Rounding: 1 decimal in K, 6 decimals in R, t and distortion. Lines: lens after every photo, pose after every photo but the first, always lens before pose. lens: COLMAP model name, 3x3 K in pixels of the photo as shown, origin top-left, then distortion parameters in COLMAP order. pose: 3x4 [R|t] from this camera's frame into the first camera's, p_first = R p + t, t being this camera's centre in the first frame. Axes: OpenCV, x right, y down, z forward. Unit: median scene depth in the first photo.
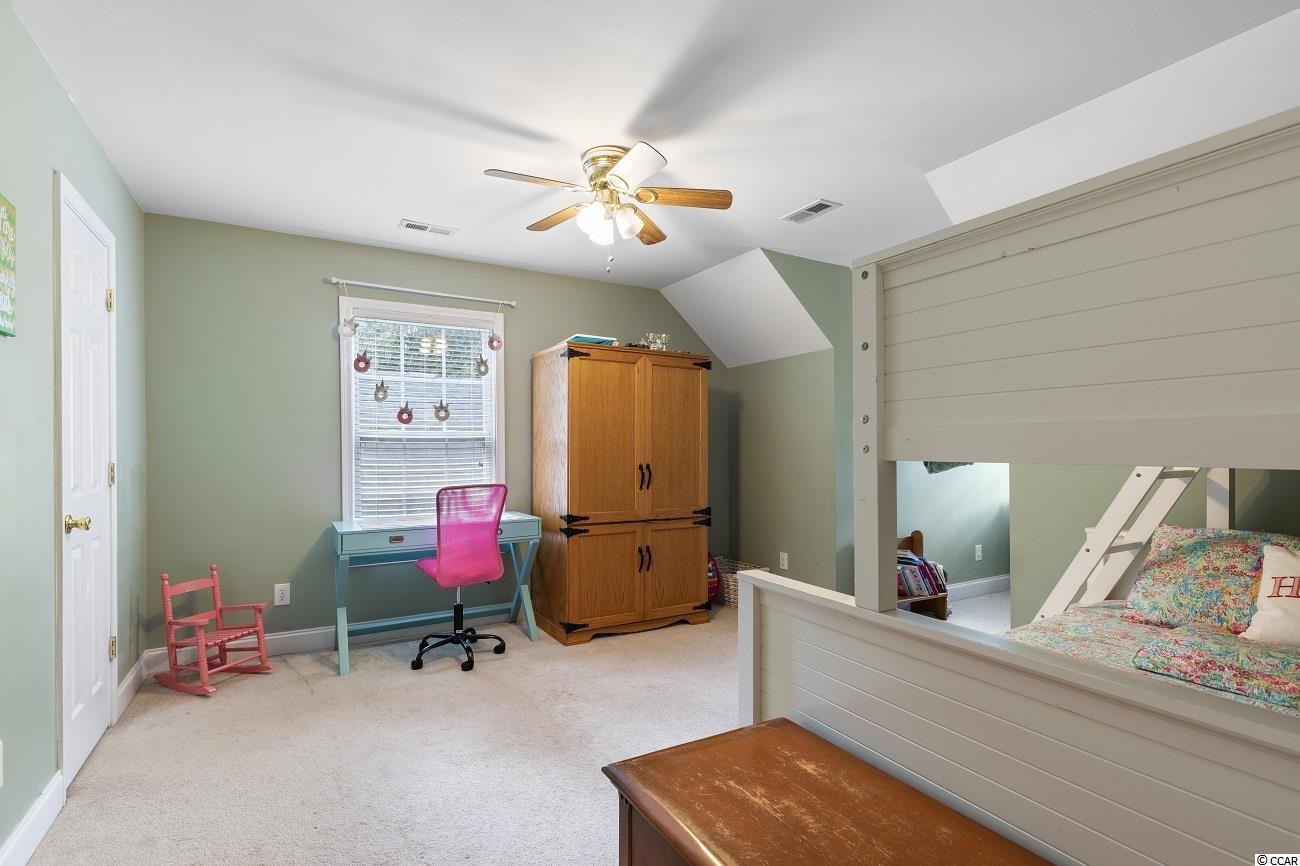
lens RADIAL K [[603.6, 0, 650.0], [0, 603.6, 433.0], [0, 0, 1]] dist [-0.000293, -0.000110]
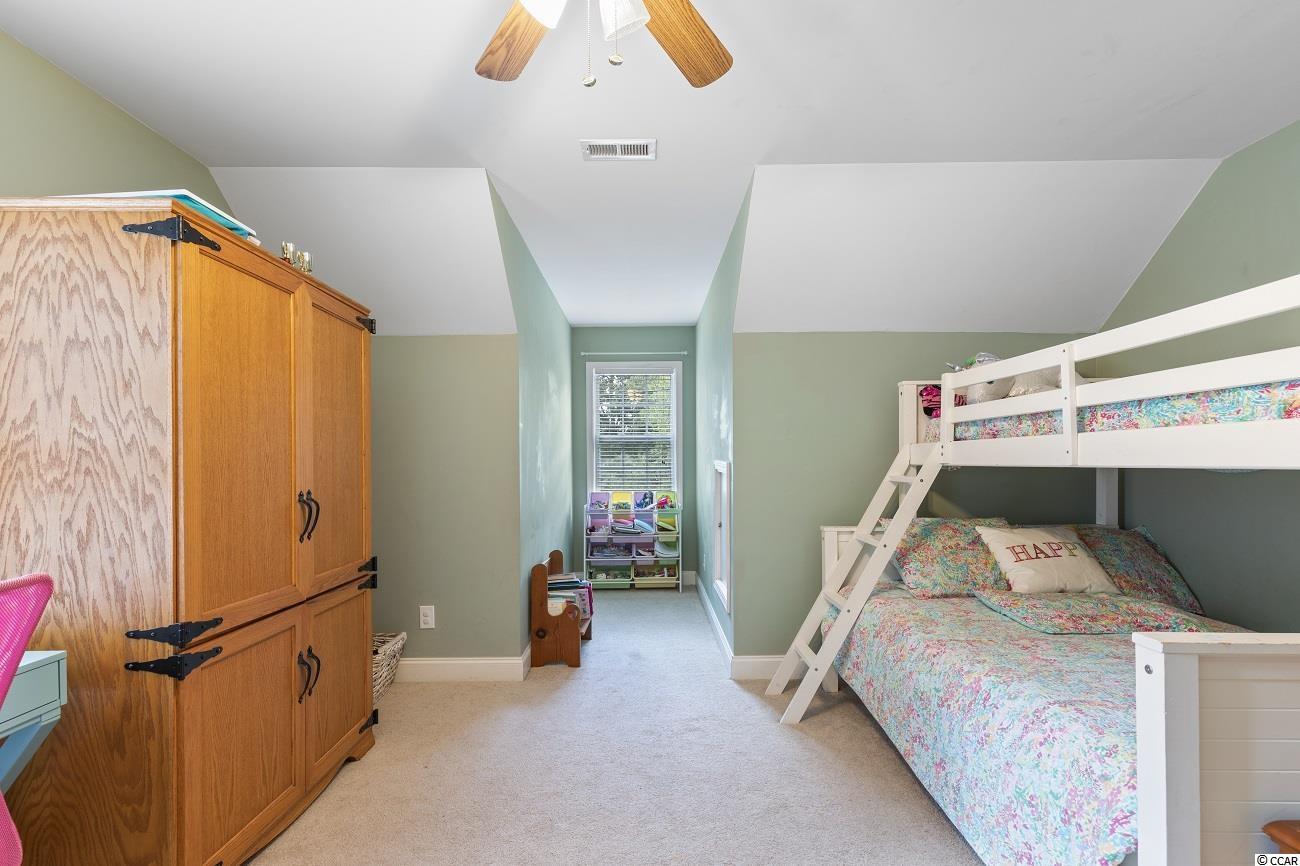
lens RADIAL K [[592.8, 0, 644.0], [0, 592.8, 451.6], [0, 0, 1]] dist [0.002065, 0.000084]
pose [[0.506884, 0.010508, 0.861950, -0.307128], [-0.017608, 0.999843, -0.001834, 0.013226], [-0.861834, -0.014247, 0.506990, 0.499928]]
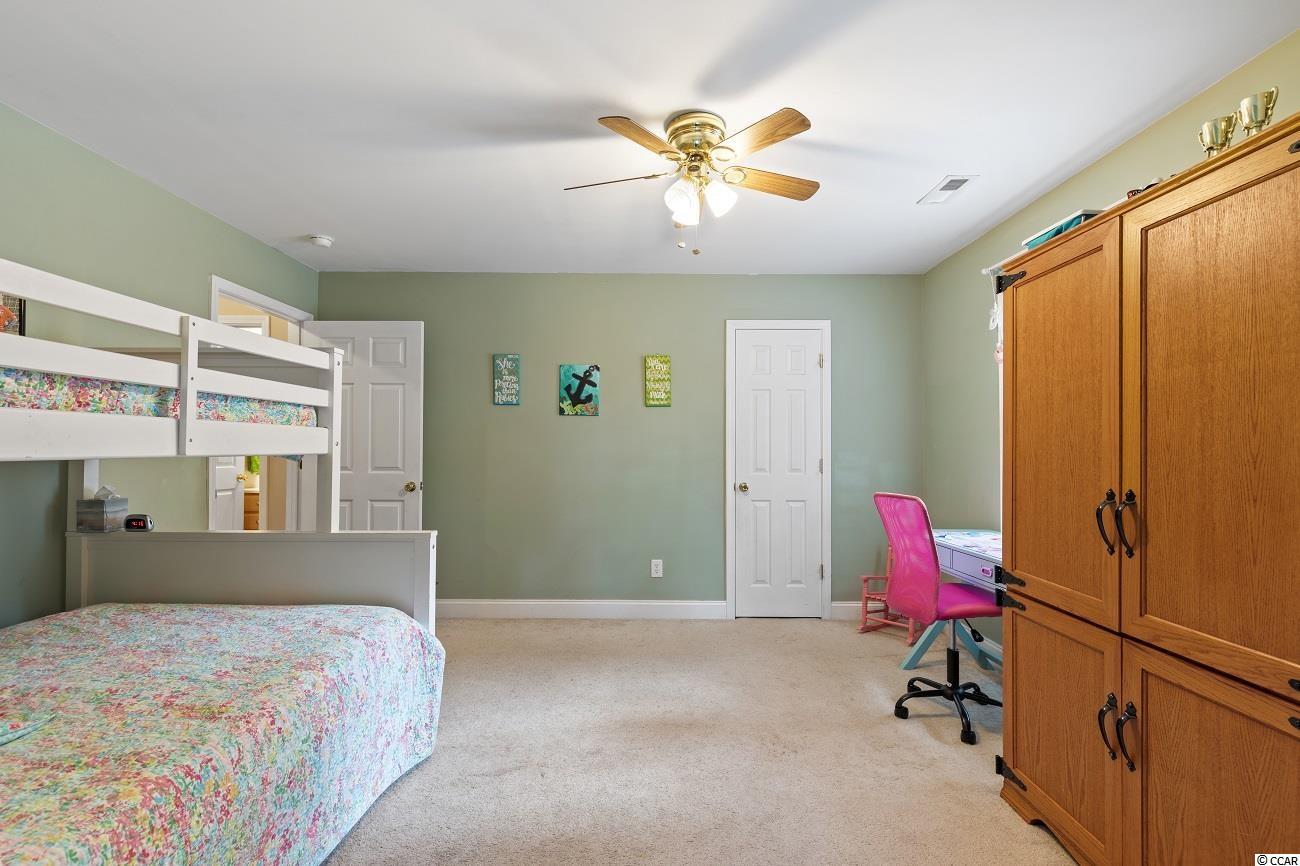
lens RADIAL K [[592.8, 0, 644.0], [0, 592.8, 451.6], [0, 0, 1]] dist [0.002065, 0.000084]
pose [[-0.518687, -0.001436, -0.854963, 0.489416], [0.016855, 0.999787, -0.011905, 0.025654], [0.854798, -0.020585, -0.518552, 0.950466]]
